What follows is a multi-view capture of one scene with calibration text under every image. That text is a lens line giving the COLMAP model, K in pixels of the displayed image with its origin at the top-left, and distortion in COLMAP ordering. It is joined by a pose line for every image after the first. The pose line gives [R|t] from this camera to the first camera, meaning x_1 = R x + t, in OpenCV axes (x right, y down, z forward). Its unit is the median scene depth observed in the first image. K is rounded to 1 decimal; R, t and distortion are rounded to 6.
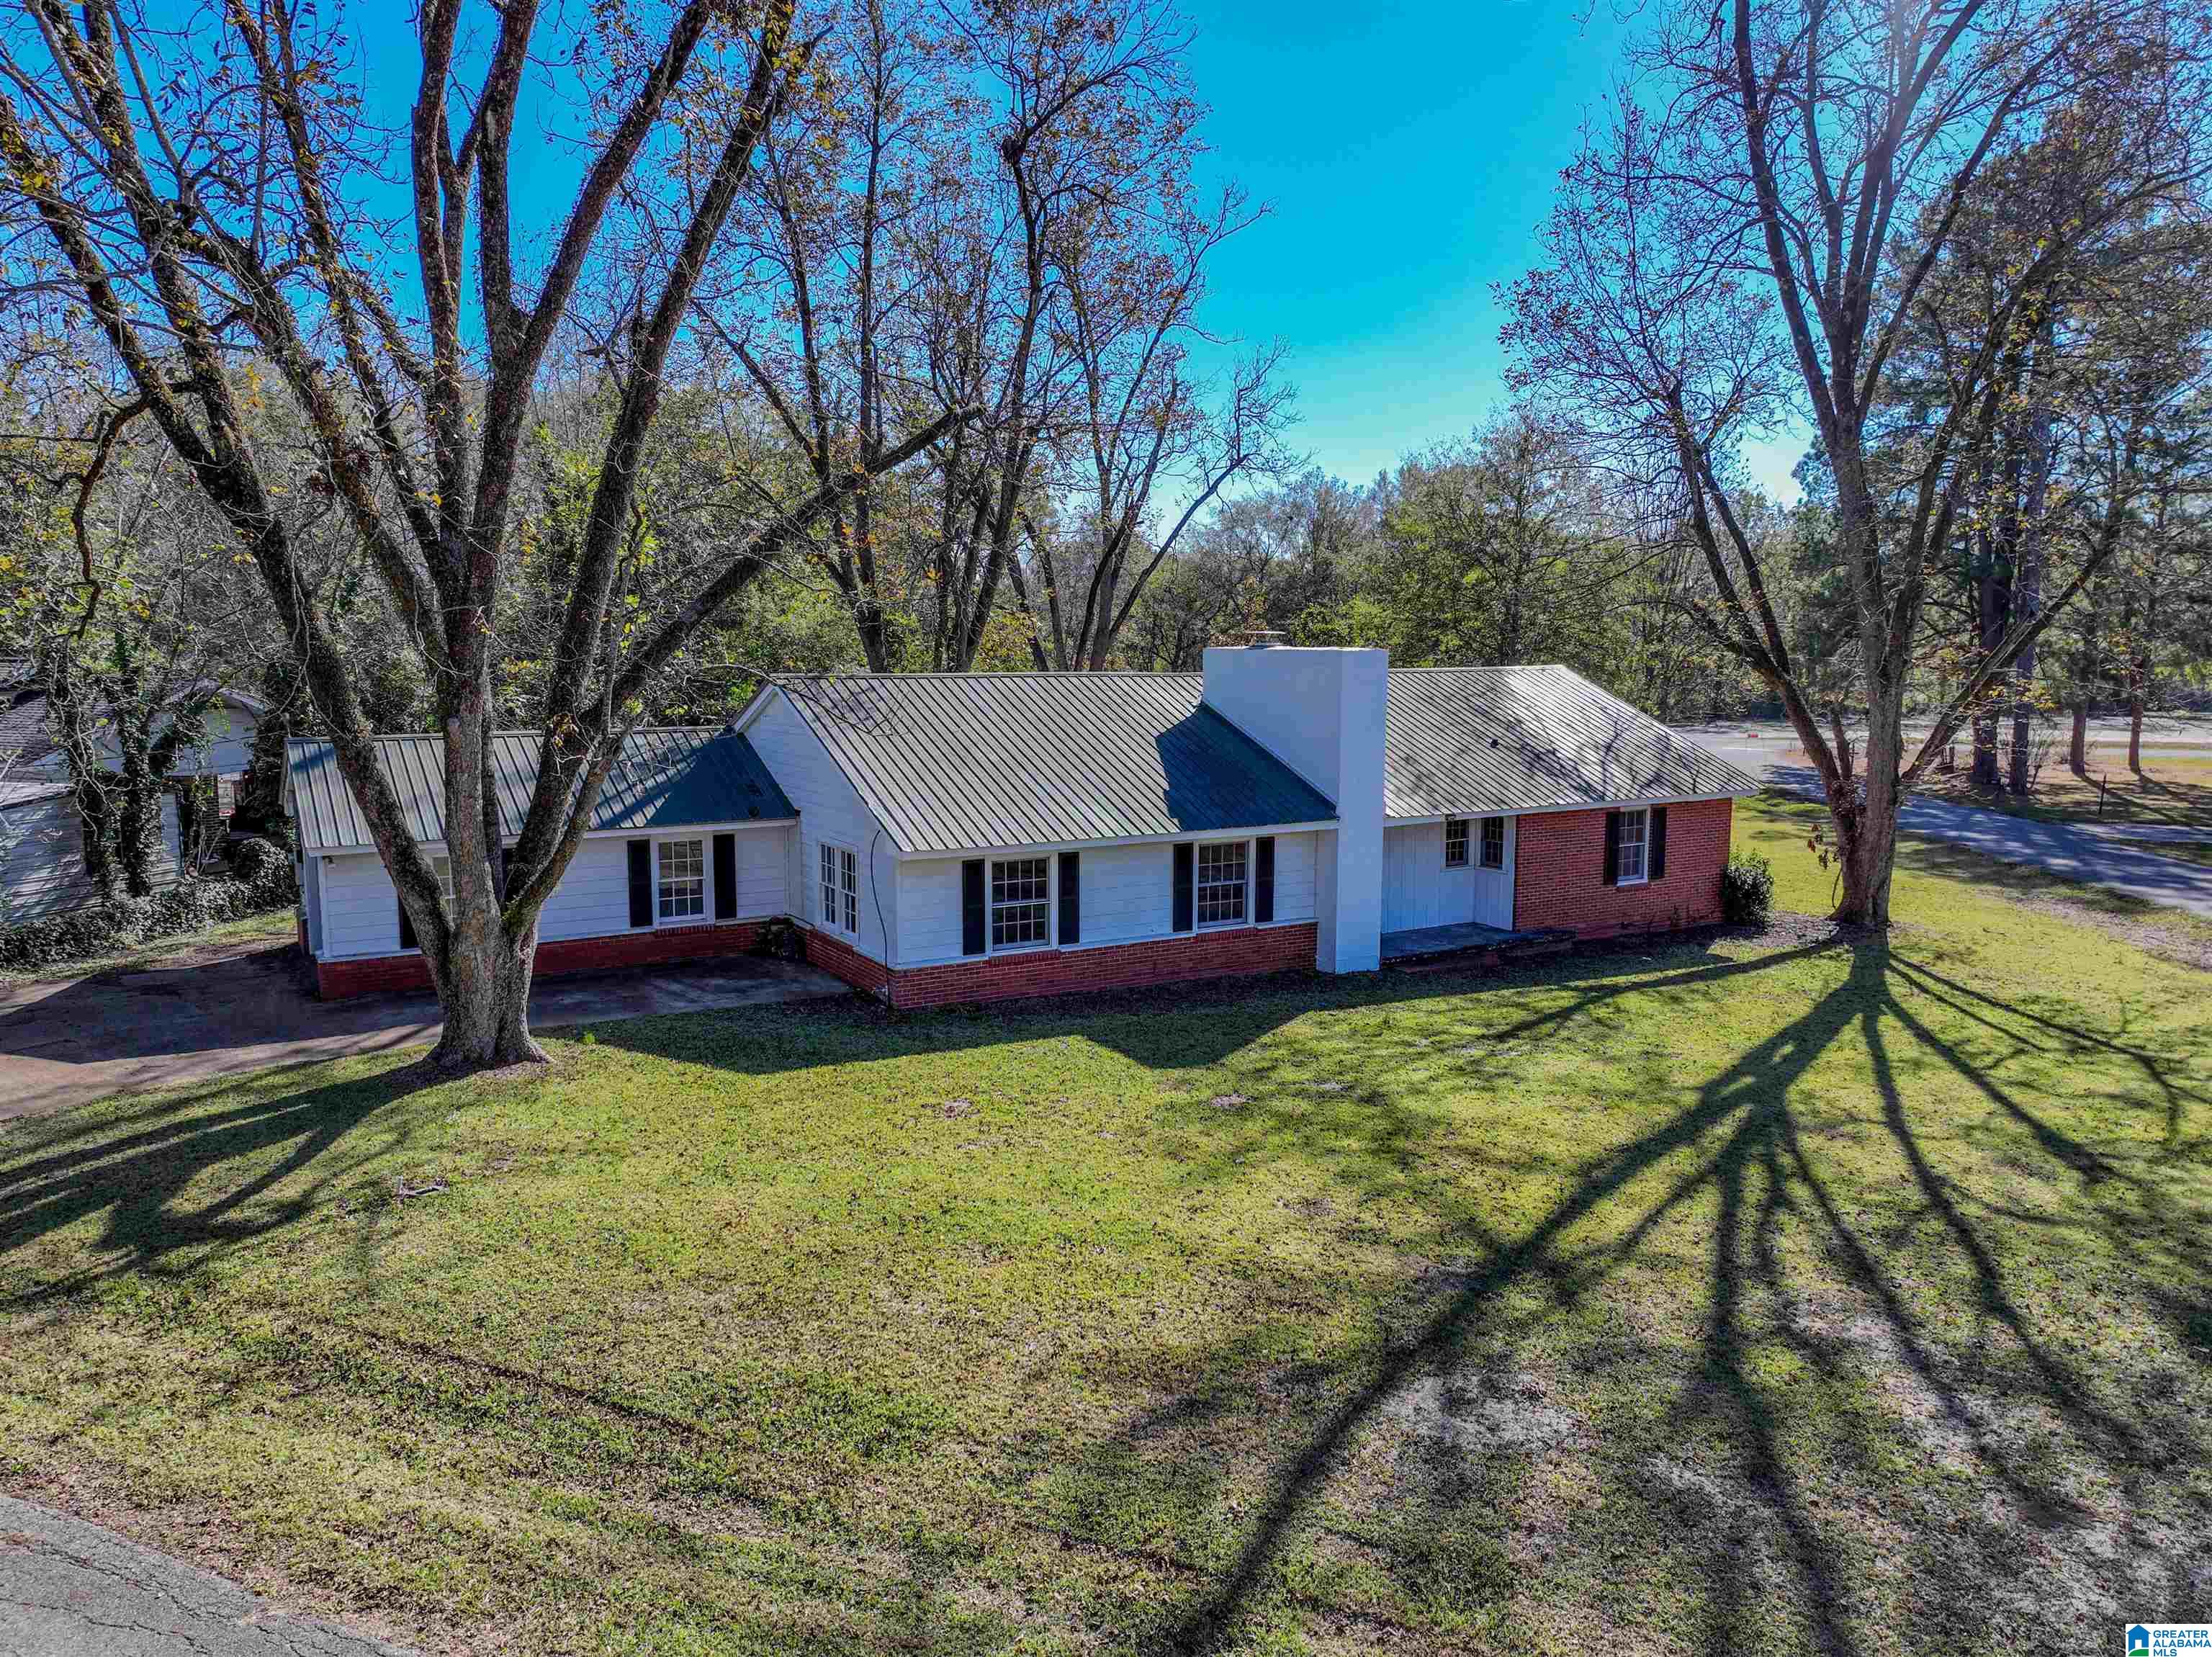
lens RADIAL K [[1506.6, 0, 1106.0], [0, 1506.6, 828.5], [0, 0, 1]] dist [-0.004466, 0.017232]
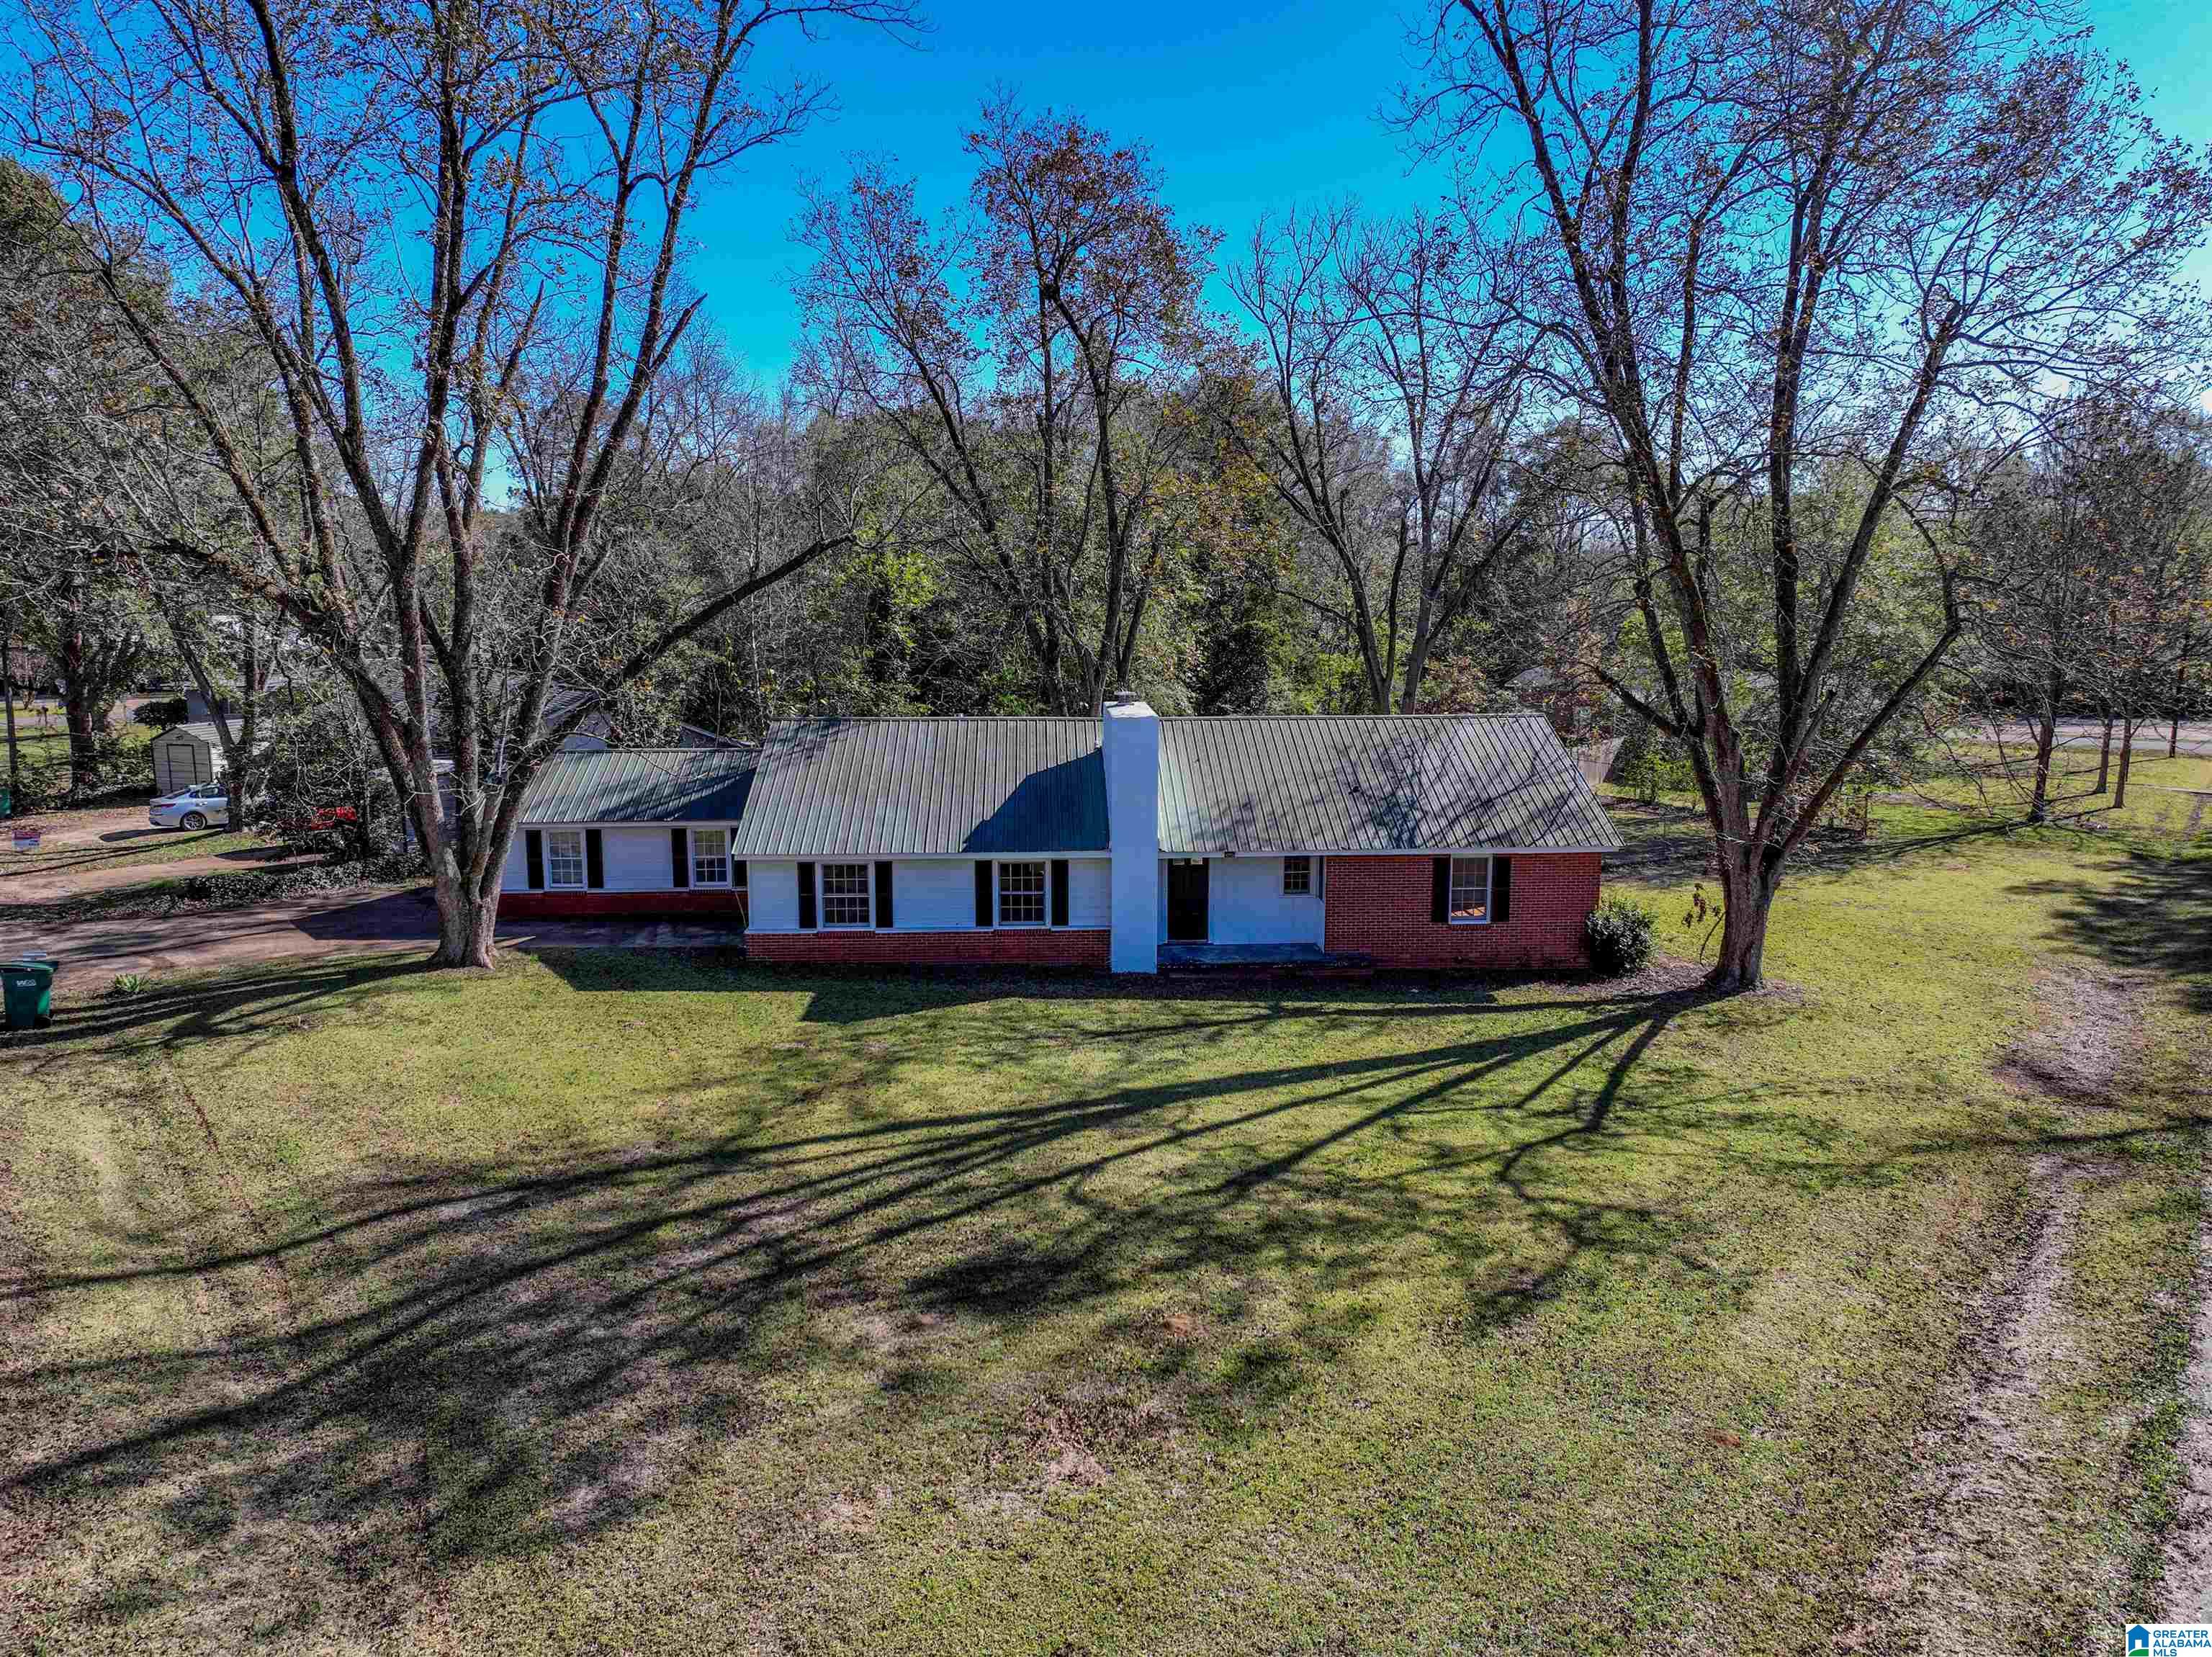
lens RADIAL K [[1506.6, 0, 1106.0], [0, 1506.6, 828.5], [0, 0, 1]] dist [-0.004466, 0.017232]
pose [[0.890990, 0.070212, -0.448562, 0.909602], [-0.054249, 0.997356, 0.048358, -0.107884], [0.450771, -0.018752, 0.892443, -0.151051]]
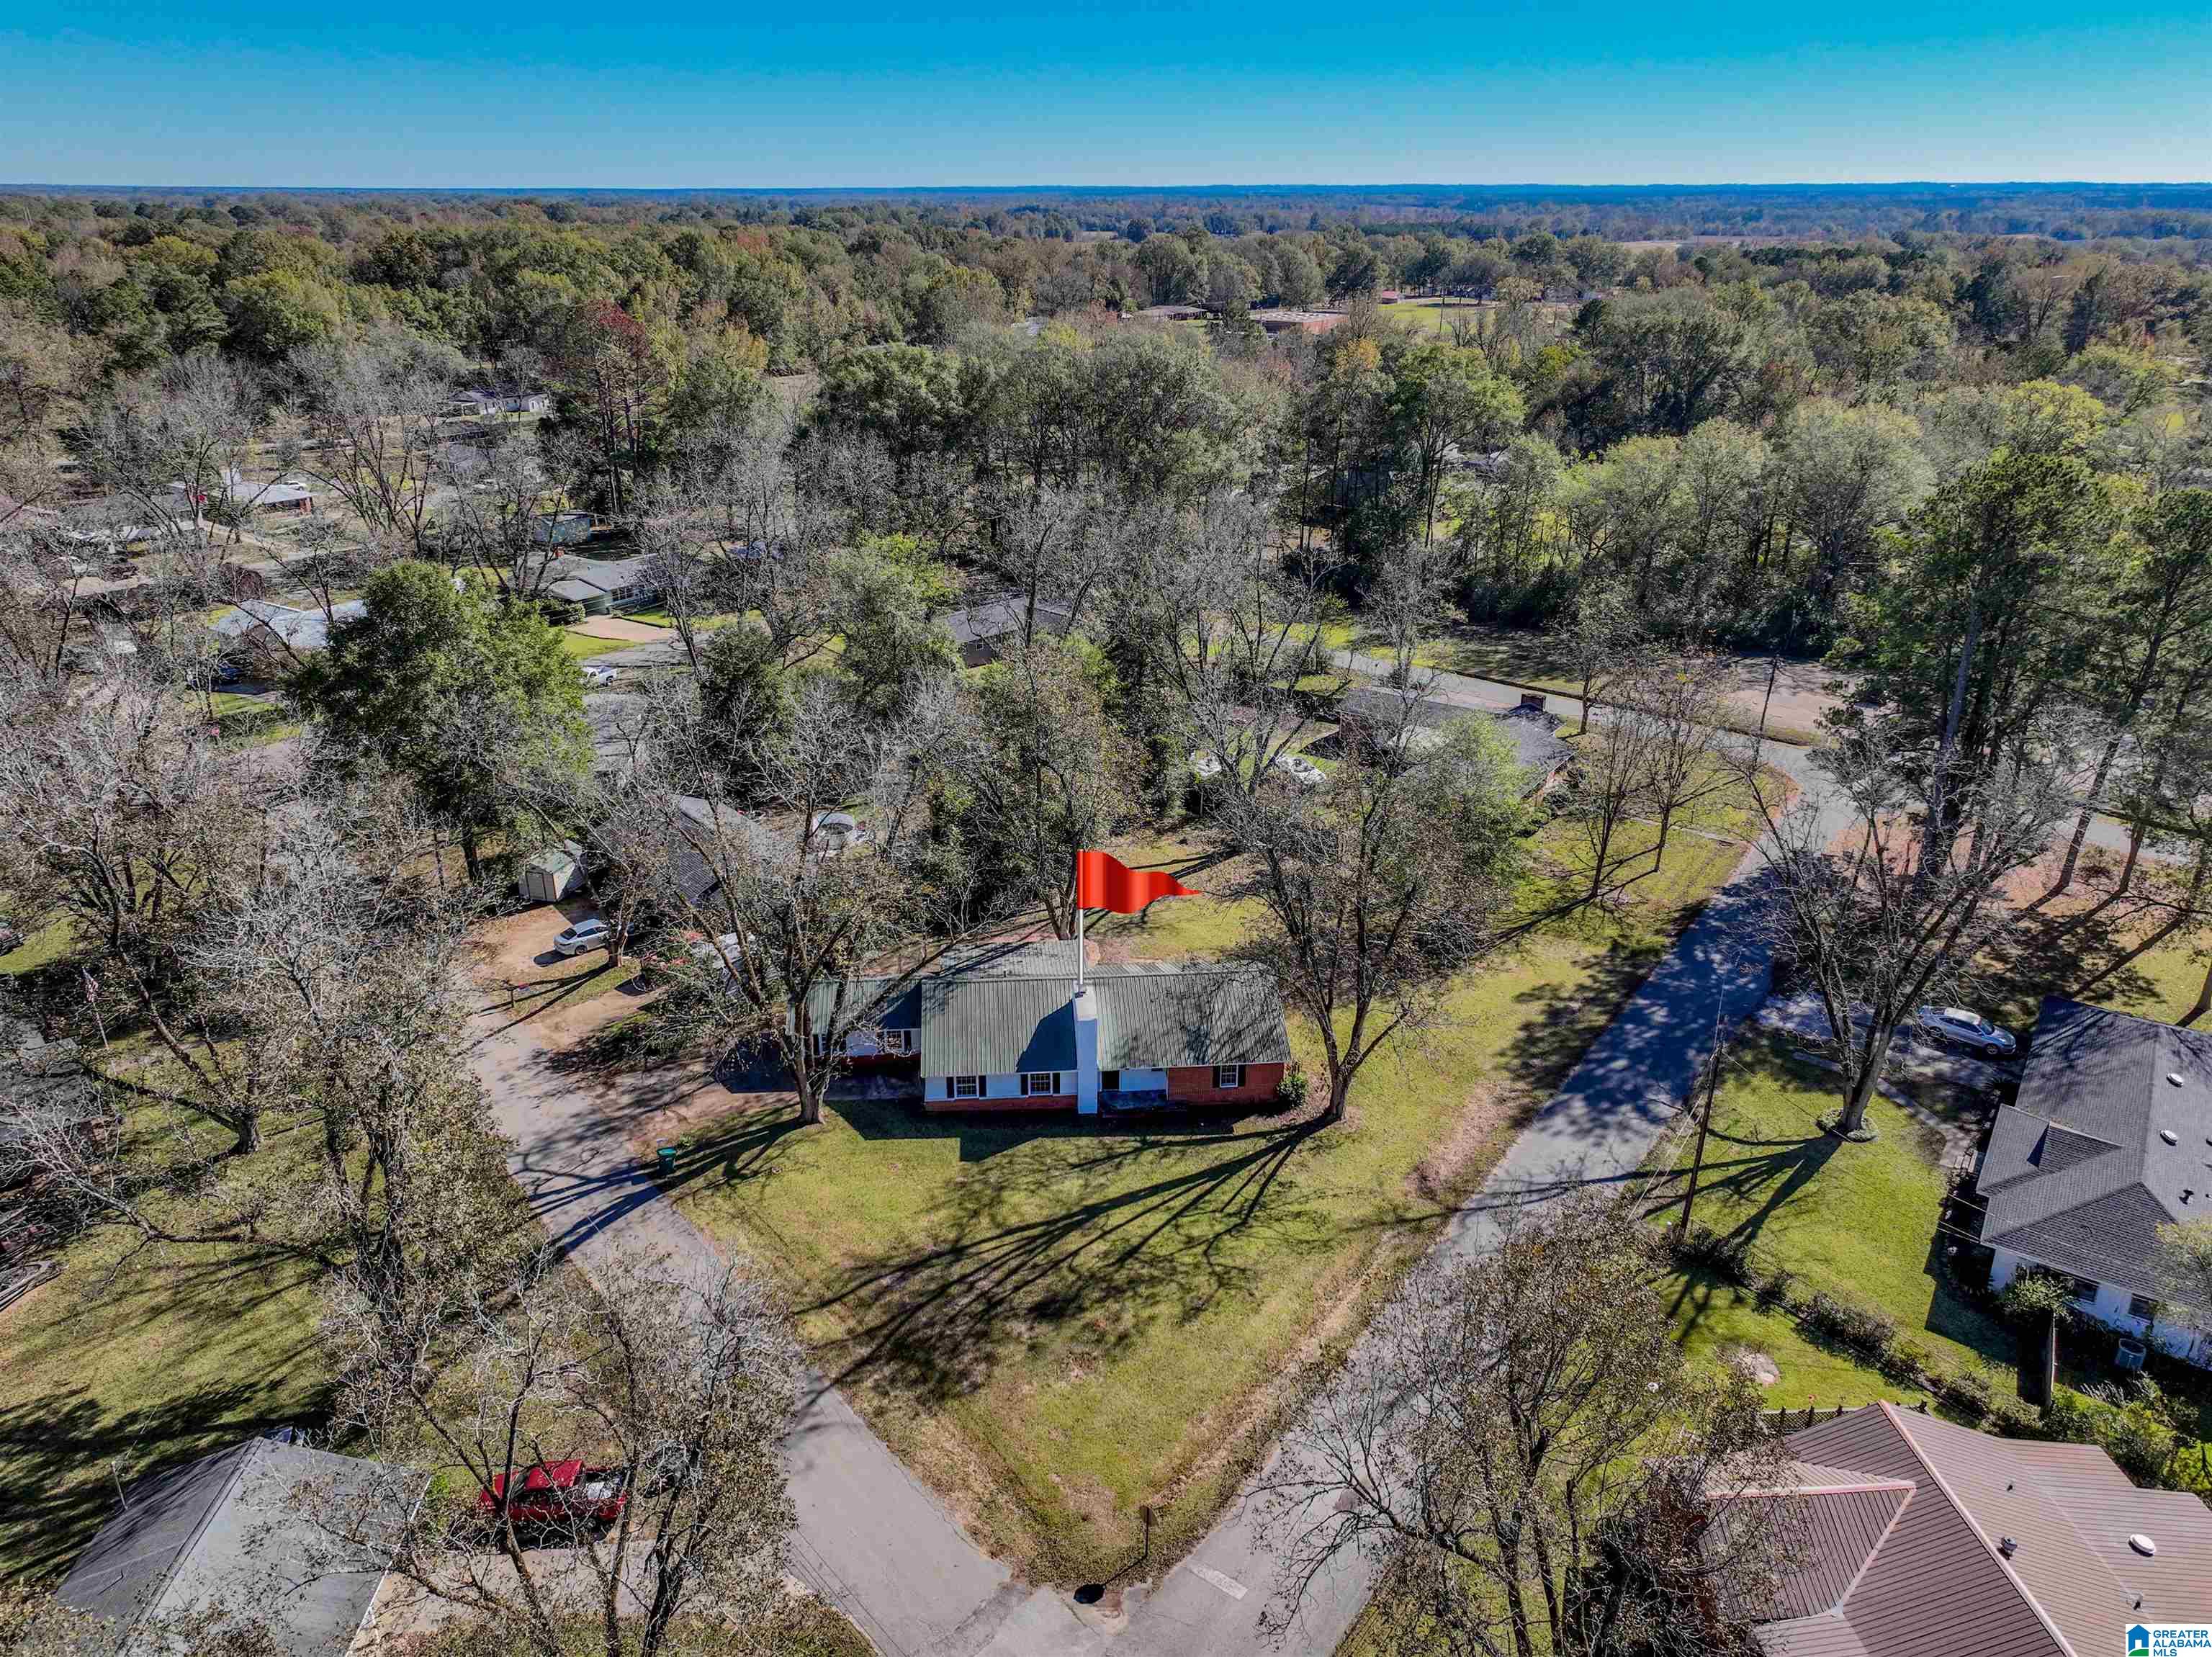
lens RADIAL K [[1506.6, 0, 1106.0], [0, 1506.6, 828.5], [0, 0, 1]] dist [-0.004466, 0.017232]
pose [[0.906947, 0.168812, -0.385941, 1.643096], [-0.054622, 0.955583, 0.289616, -1.710403], [0.417689, -0.241585, 0.875884, -1.907914]]
